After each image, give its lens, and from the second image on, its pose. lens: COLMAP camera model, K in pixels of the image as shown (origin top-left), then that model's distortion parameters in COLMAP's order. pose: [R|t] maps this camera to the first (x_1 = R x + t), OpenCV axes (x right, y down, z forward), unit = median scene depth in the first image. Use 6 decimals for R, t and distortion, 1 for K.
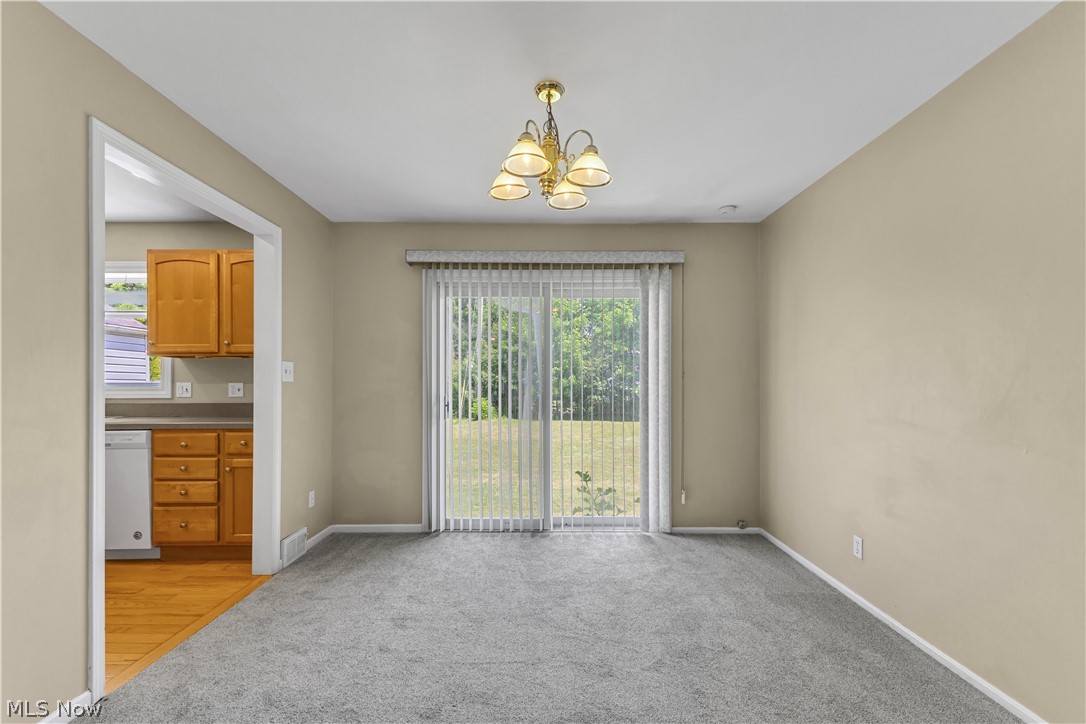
lens RADIAL K [[465.7, 0, 545.1], [0, 465.7, 387.3], [0, 0, 1]] dist [0.013231, -0.000135]
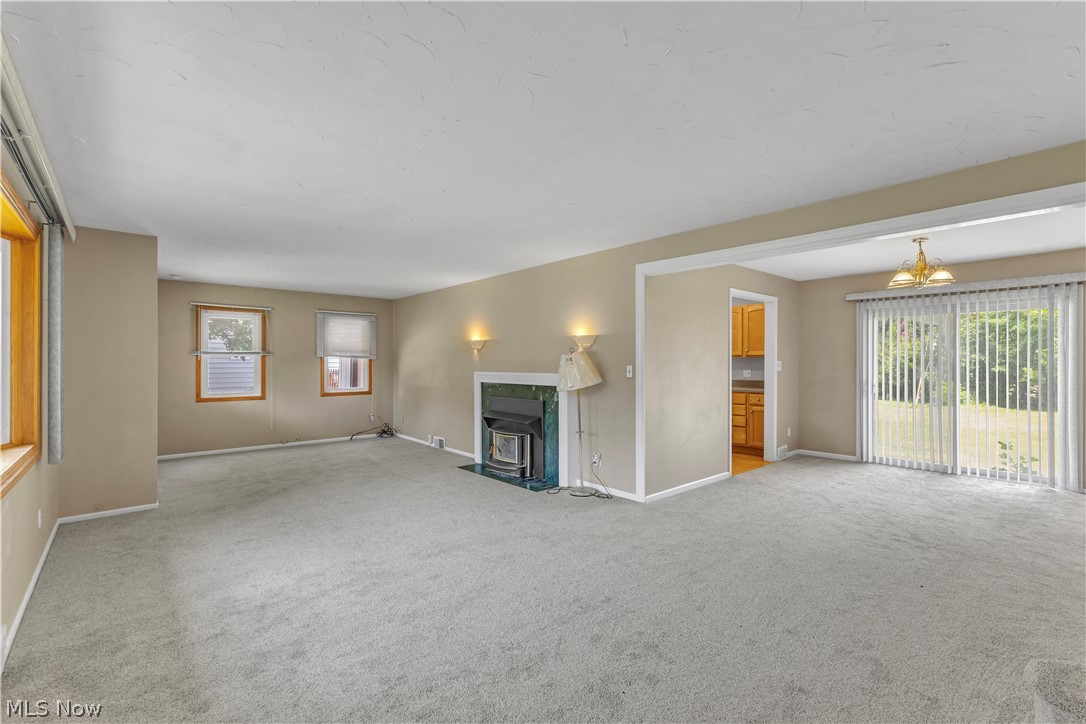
lens RADIAL K [[480.4, 0, 543.0], [0, 480.4, 362.0], [0, 0, 1]] dist [-0.000723, 0.000246]
pose [[0.654158, -0.000908, -0.756358, 0.307756], [-0.004242, 0.999979, -0.004870, -0.030608], [0.756346, 0.006394, 0.654140, -0.986844]]
